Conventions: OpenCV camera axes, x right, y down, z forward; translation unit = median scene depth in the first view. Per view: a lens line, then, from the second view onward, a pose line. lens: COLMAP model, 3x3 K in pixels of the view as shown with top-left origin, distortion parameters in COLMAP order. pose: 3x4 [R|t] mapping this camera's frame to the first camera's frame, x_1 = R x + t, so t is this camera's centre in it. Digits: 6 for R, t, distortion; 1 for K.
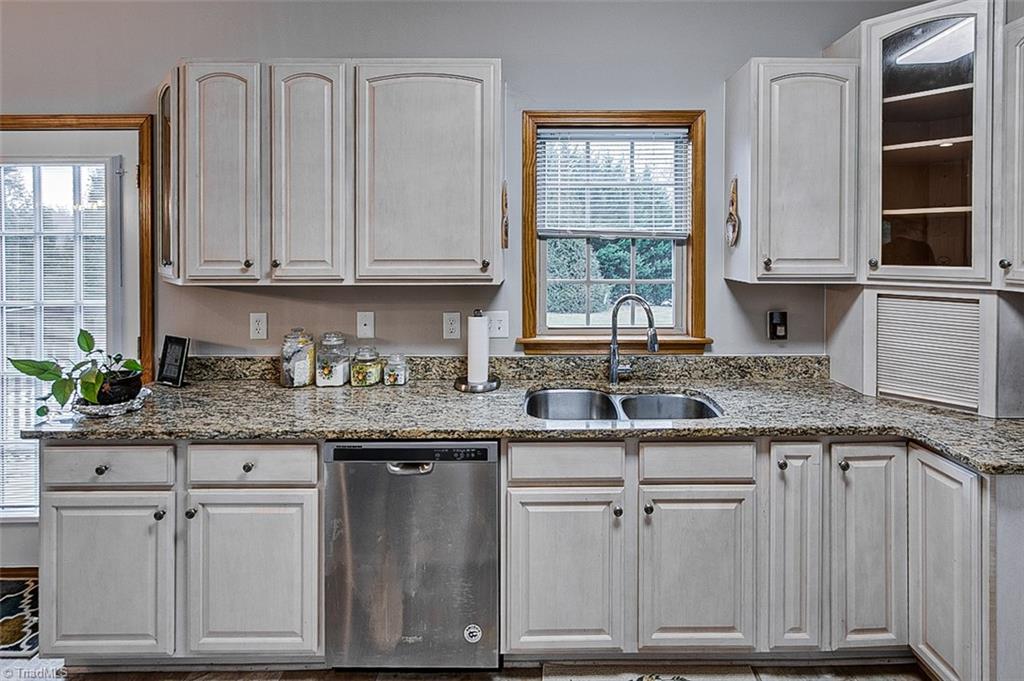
lens RADIAL K [[517.6, 0, 510.7], [0, 517.6, 251.0], [0, 0, 1]] dist [-0.001398, -0.000329]
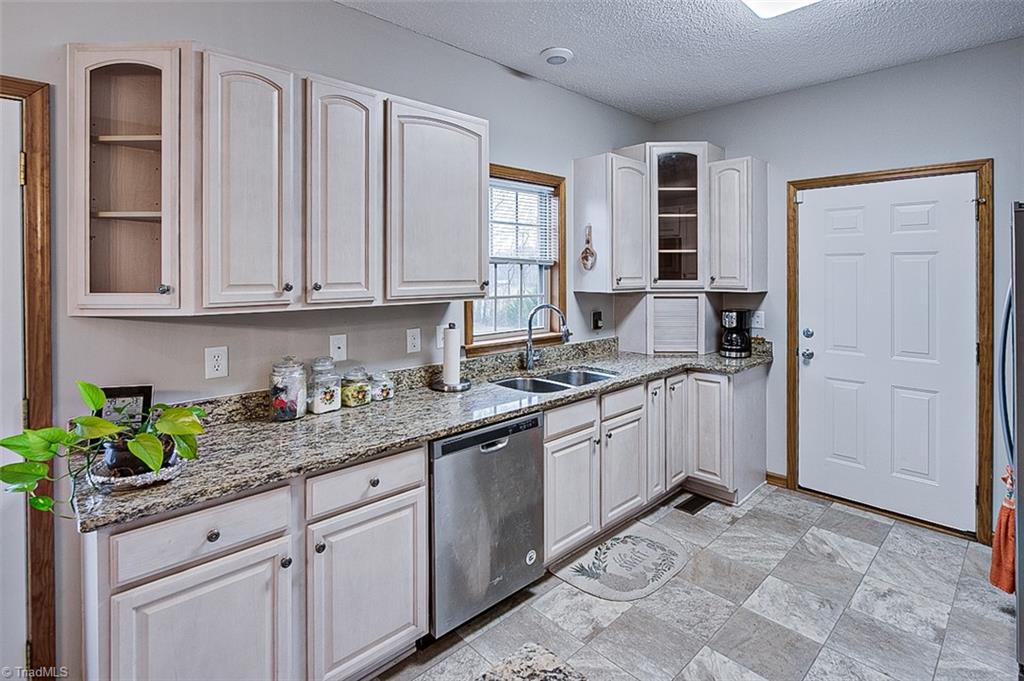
lens RADIAL K [[518.2, 0, 515.3], [0, 518.2, 274.0], [0, 0, 1]] dist [-0.015191, -0.000014]
pose [[0.715153, -0.003019, 0.698961, -0.863547], [0.007189, 0.999970, -0.003036, 0.006696], [-0.698931, 0.007196, 0.715153, 0.054668]]
